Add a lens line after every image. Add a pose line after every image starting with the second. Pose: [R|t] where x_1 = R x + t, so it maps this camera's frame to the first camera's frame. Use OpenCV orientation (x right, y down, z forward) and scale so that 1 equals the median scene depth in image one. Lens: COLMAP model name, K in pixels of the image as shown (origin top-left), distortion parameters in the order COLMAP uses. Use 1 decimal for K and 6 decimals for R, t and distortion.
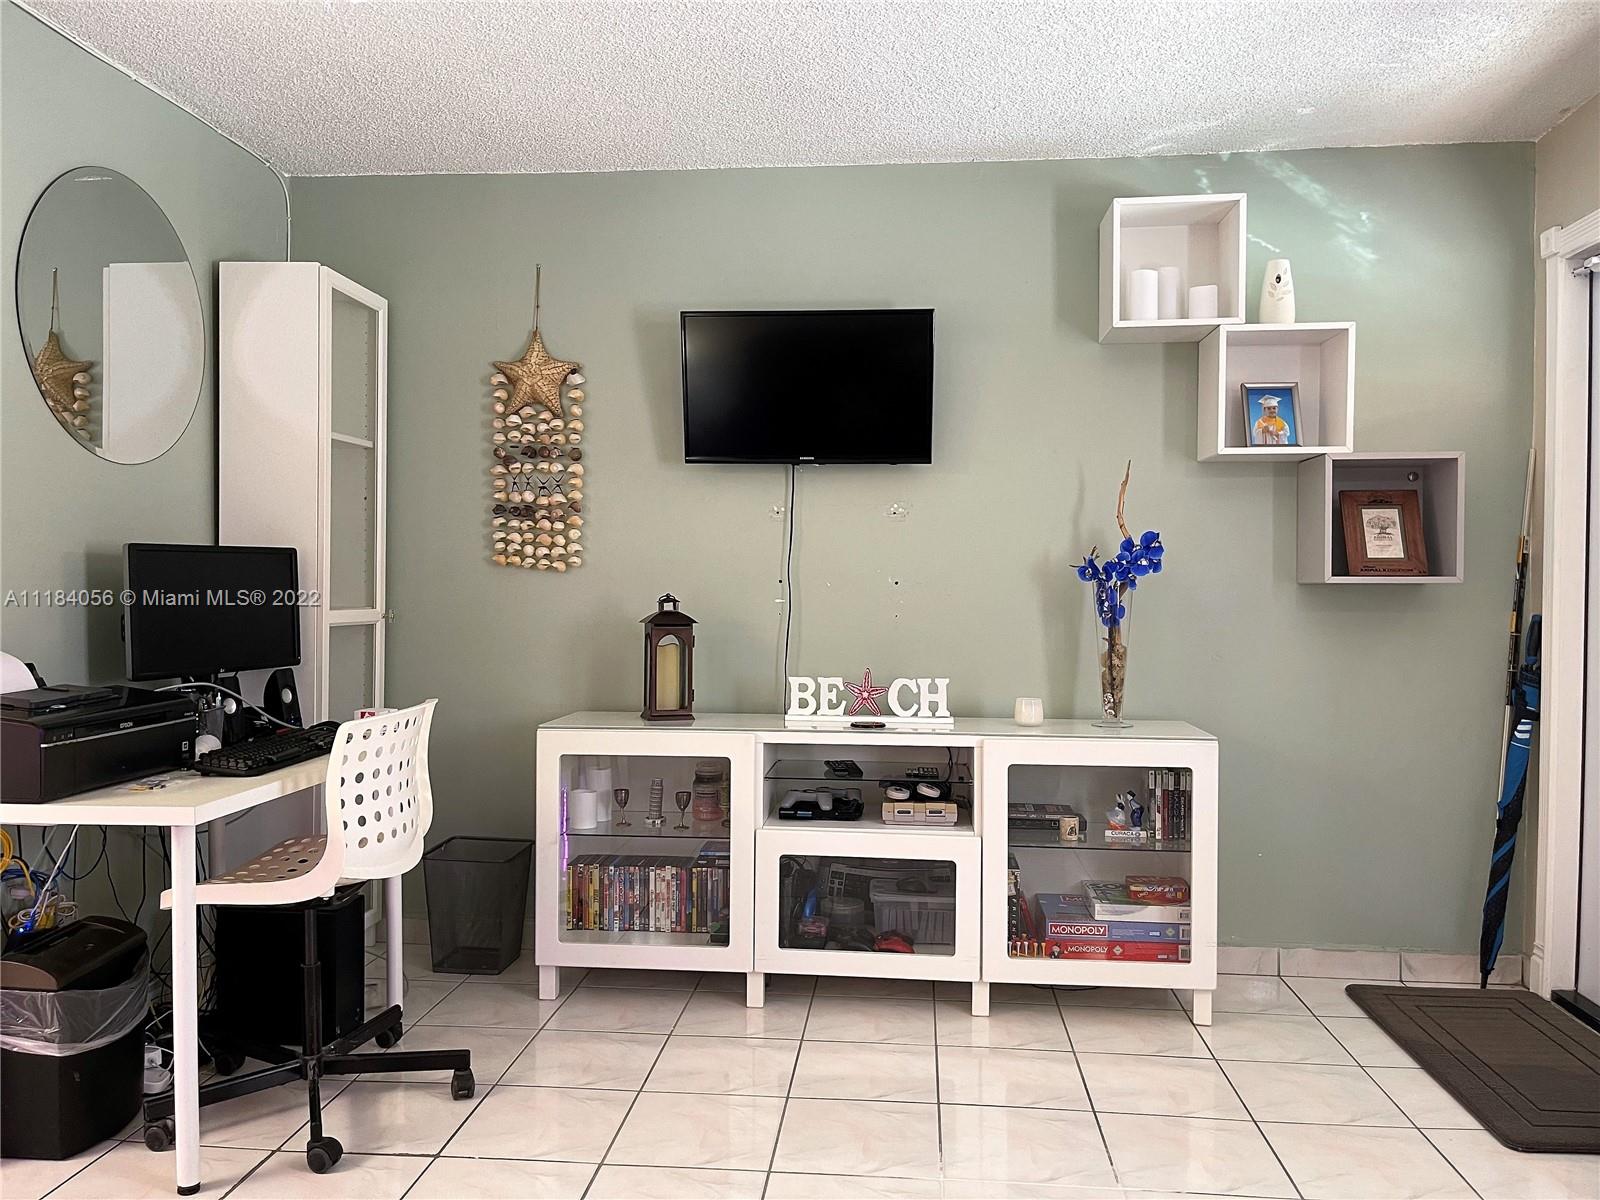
lens RADIAL K [[1212.5, 0, 798.5], [0, 1212.5, 610.3], [0, 0, 1]] dist [0.083911, -0.095839]
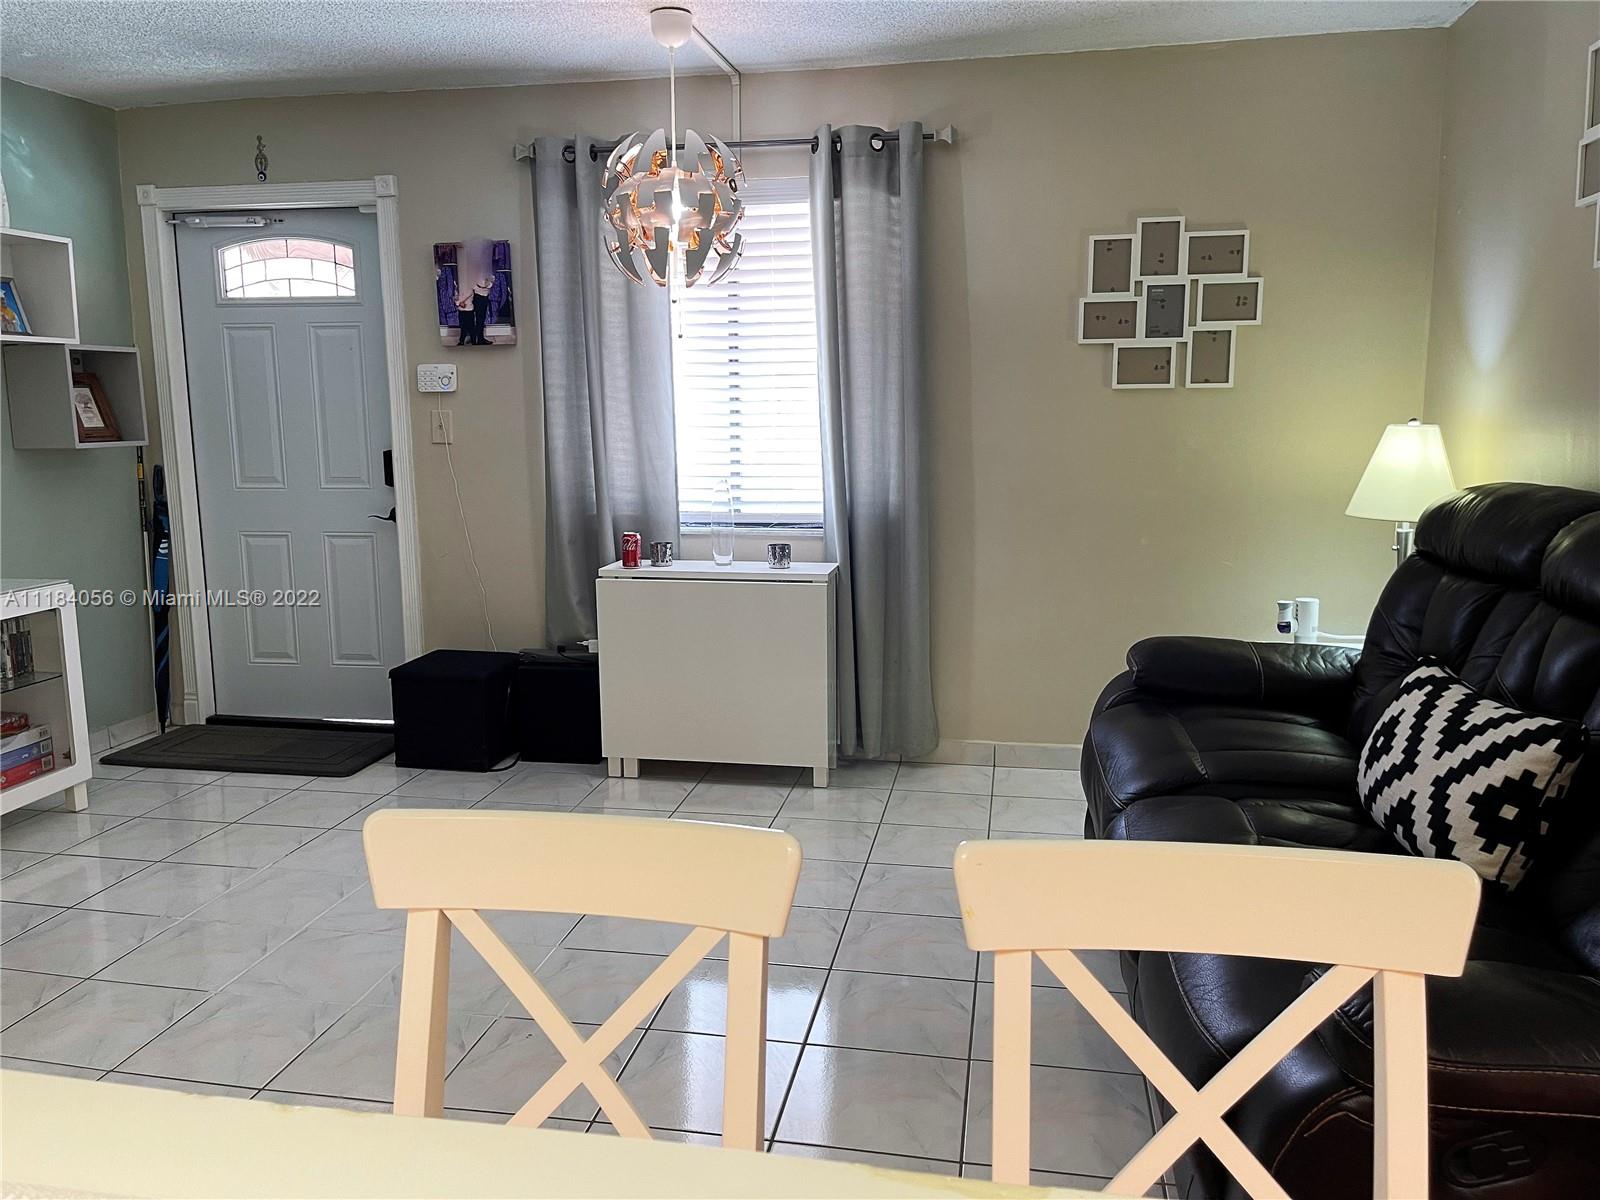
lens RADIAL K [[1197.0, 0, 800.0], [0, 1197.0, 600.0], [0, 0, 1]] dist [0.058337, -0.088569]
pose [[0.085351, -0.162679, 0.982980, -0.718874], [0.028054, 0.986582, 0.160839, -0.045609], [-0.995956, 0.013849, 0.088770, 0.149501]]
